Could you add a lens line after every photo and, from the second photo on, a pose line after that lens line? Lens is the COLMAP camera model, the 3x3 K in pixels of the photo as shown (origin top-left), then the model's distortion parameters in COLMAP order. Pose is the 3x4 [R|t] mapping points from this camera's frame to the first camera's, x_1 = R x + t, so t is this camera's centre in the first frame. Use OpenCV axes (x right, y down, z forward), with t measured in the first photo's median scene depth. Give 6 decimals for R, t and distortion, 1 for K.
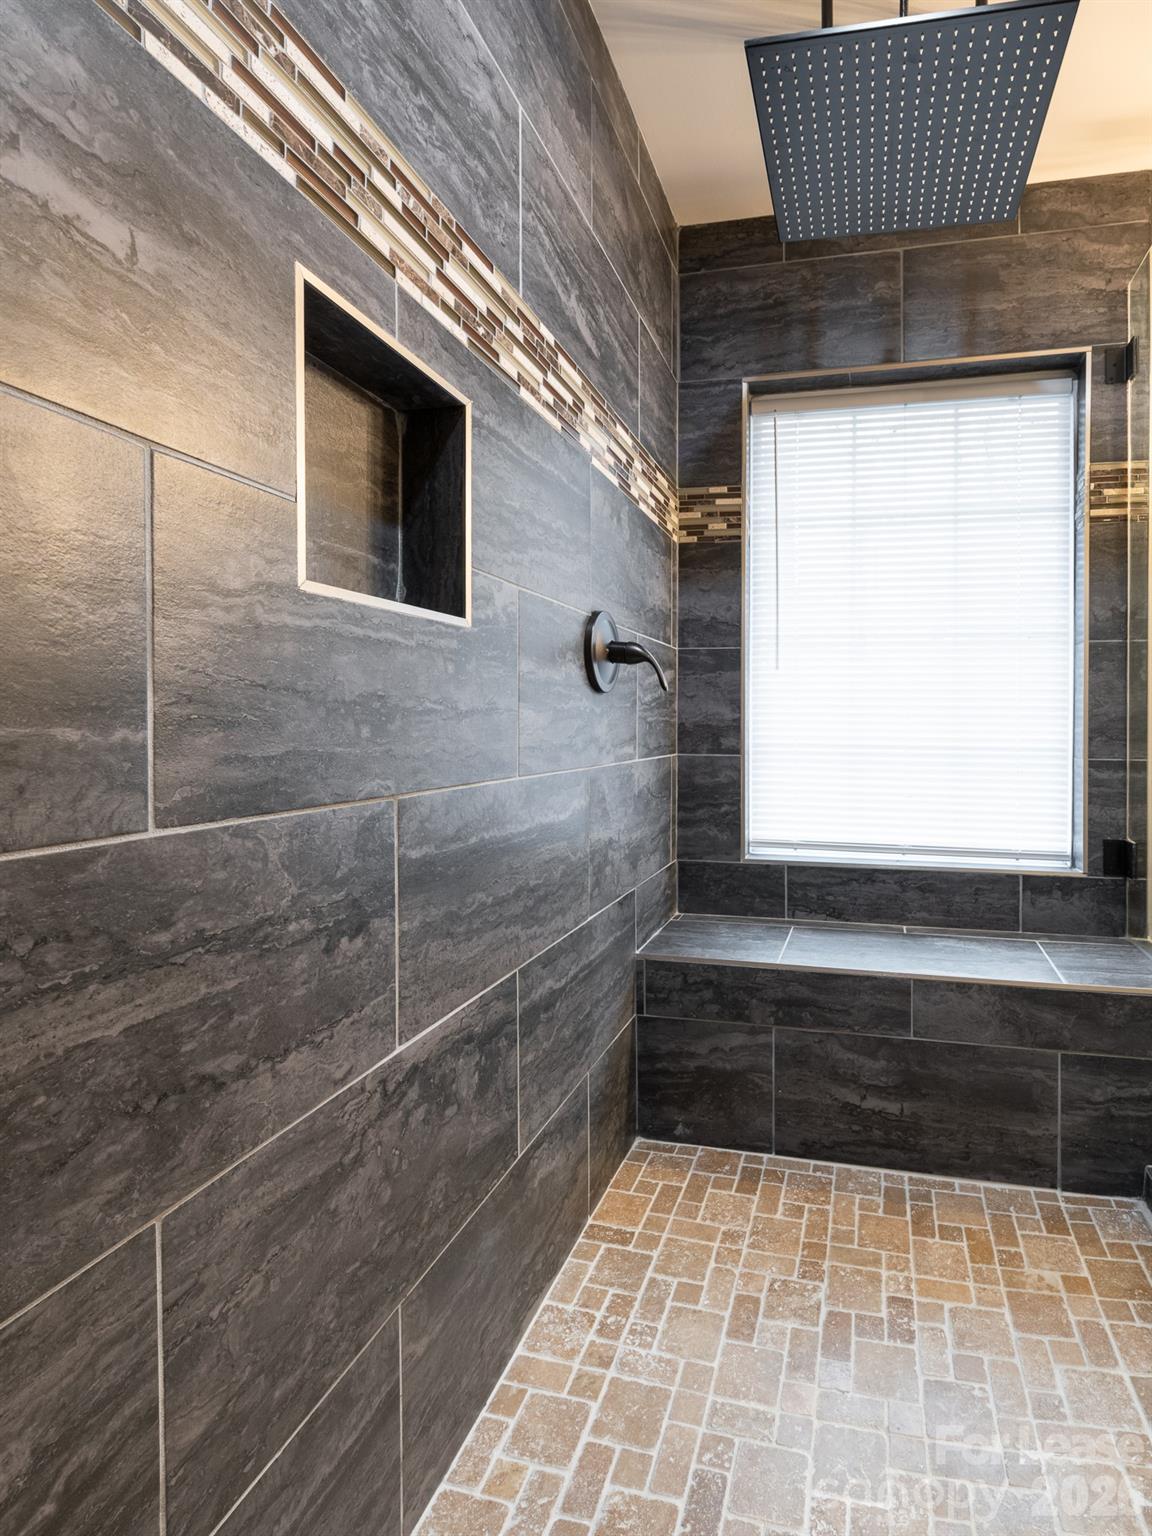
lens RADIAL K [[711.7, 0, 743.9], [0, 711.7, 732.2], [0, 0, 1]] dist [0.002293, -0.002223]
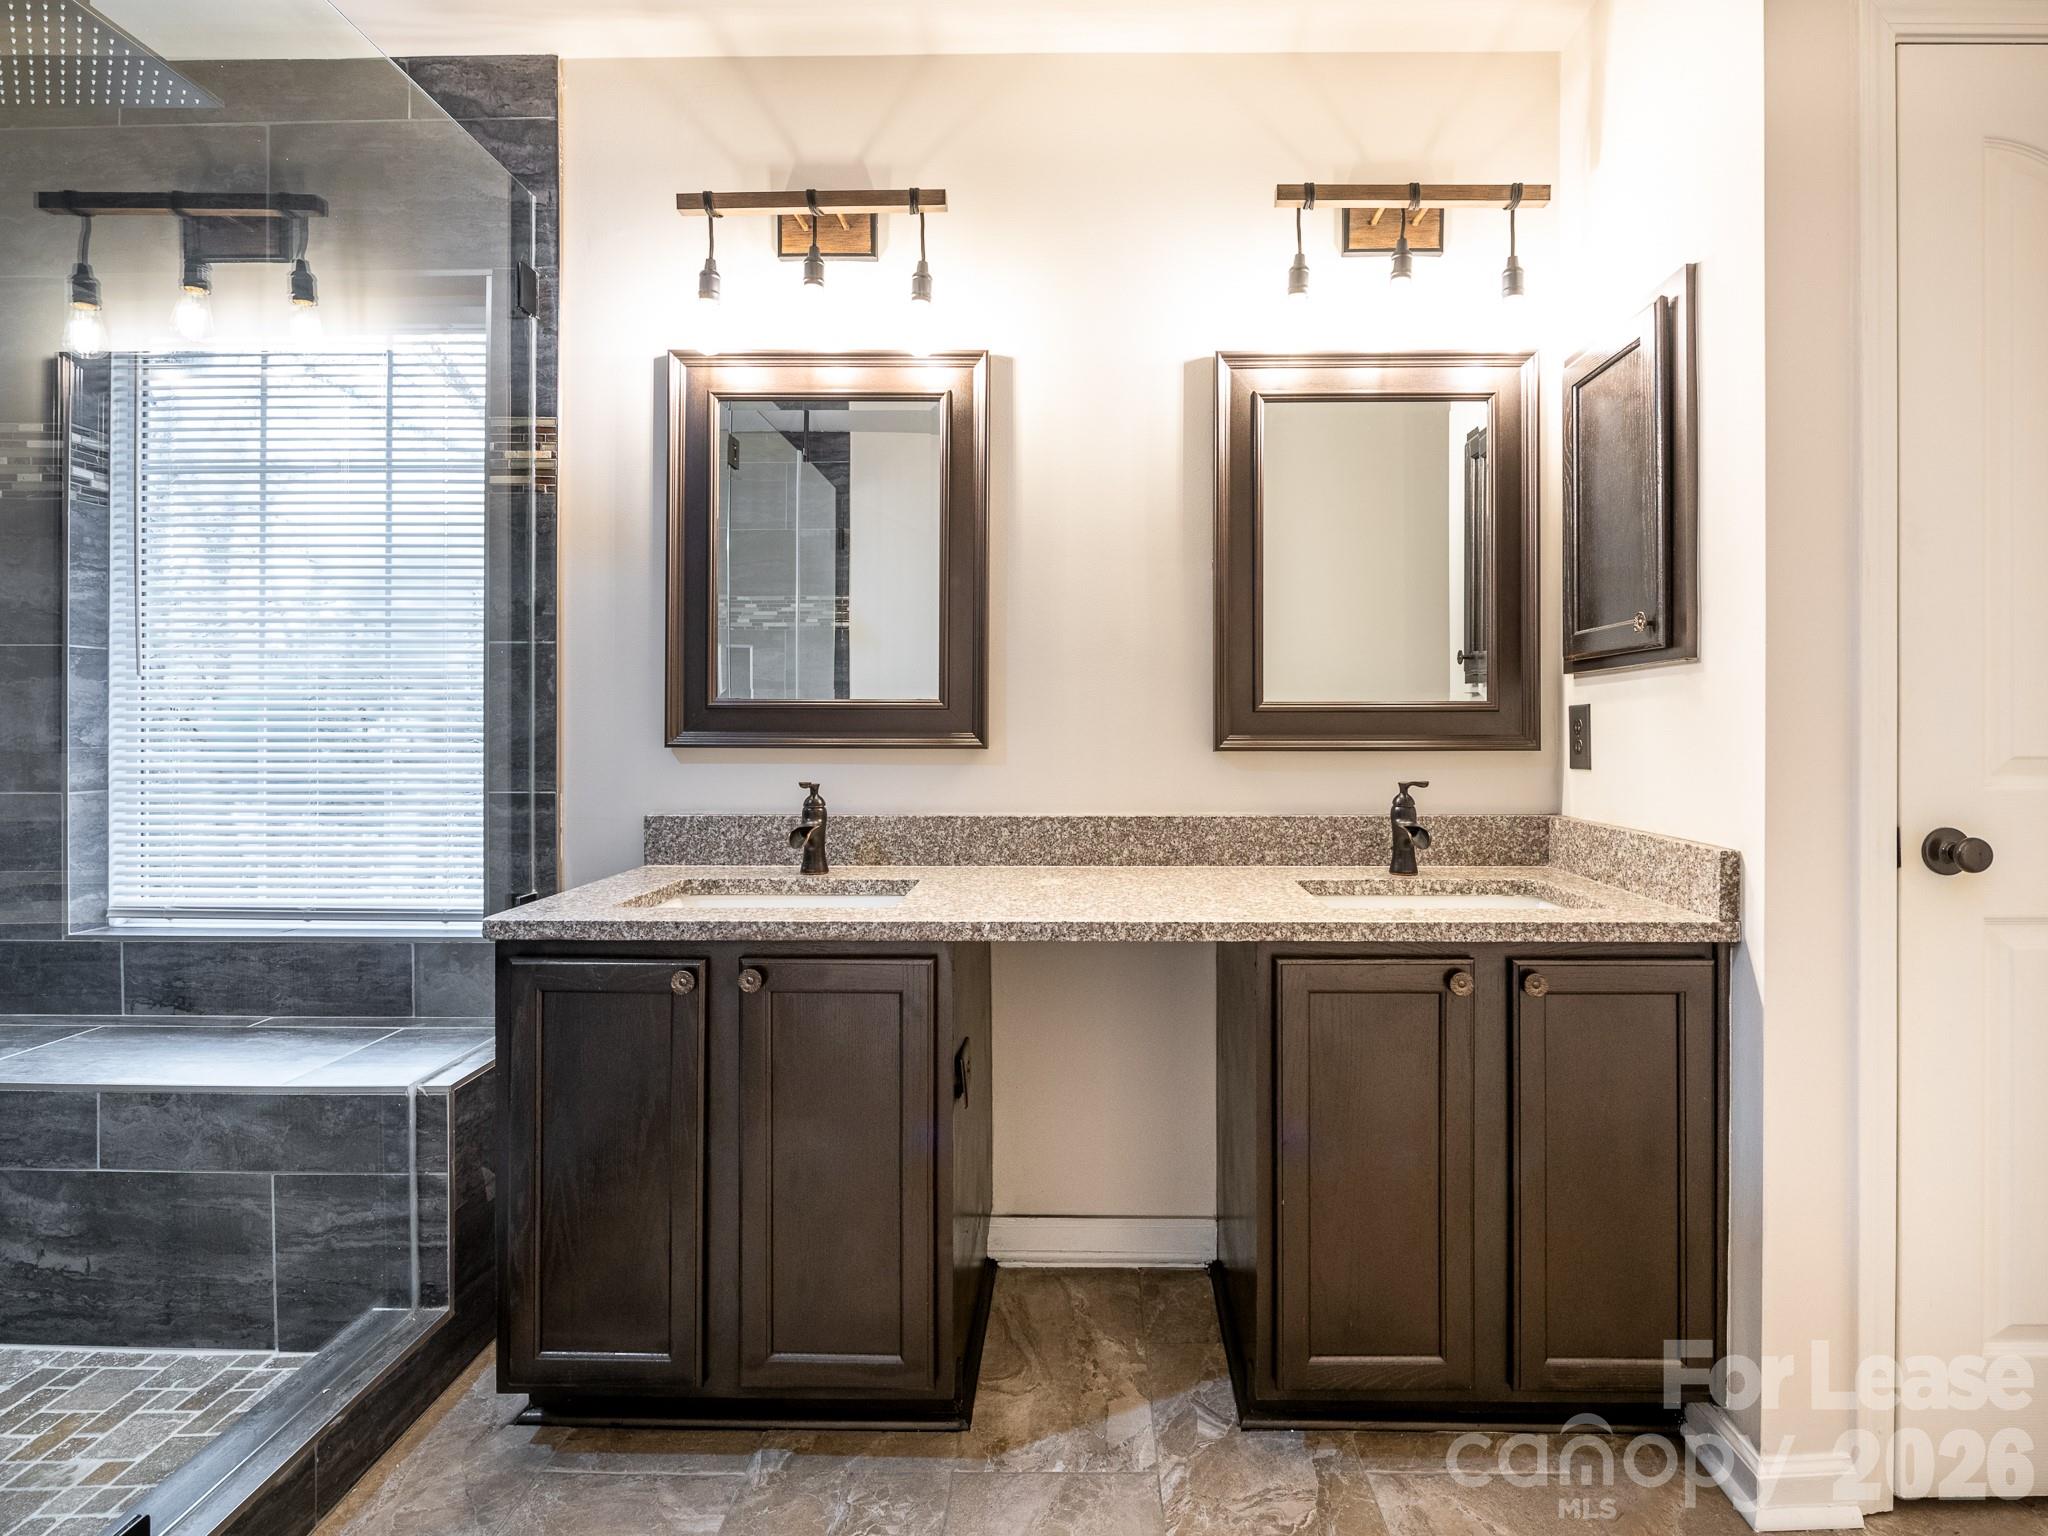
lens RADIAL K [[997.4, 0, 1071.4], [0, 997.4, 714.8], [0, 0, 1]] dist [-0.002278, 0.001337]
pose [[0.987828, -0.007692, 0.155358, 1.079554], [0.009039, 0.999927, -0.007968, -0.037719], [-0.155285, 0.009275, 0.987826, -0.213268]]
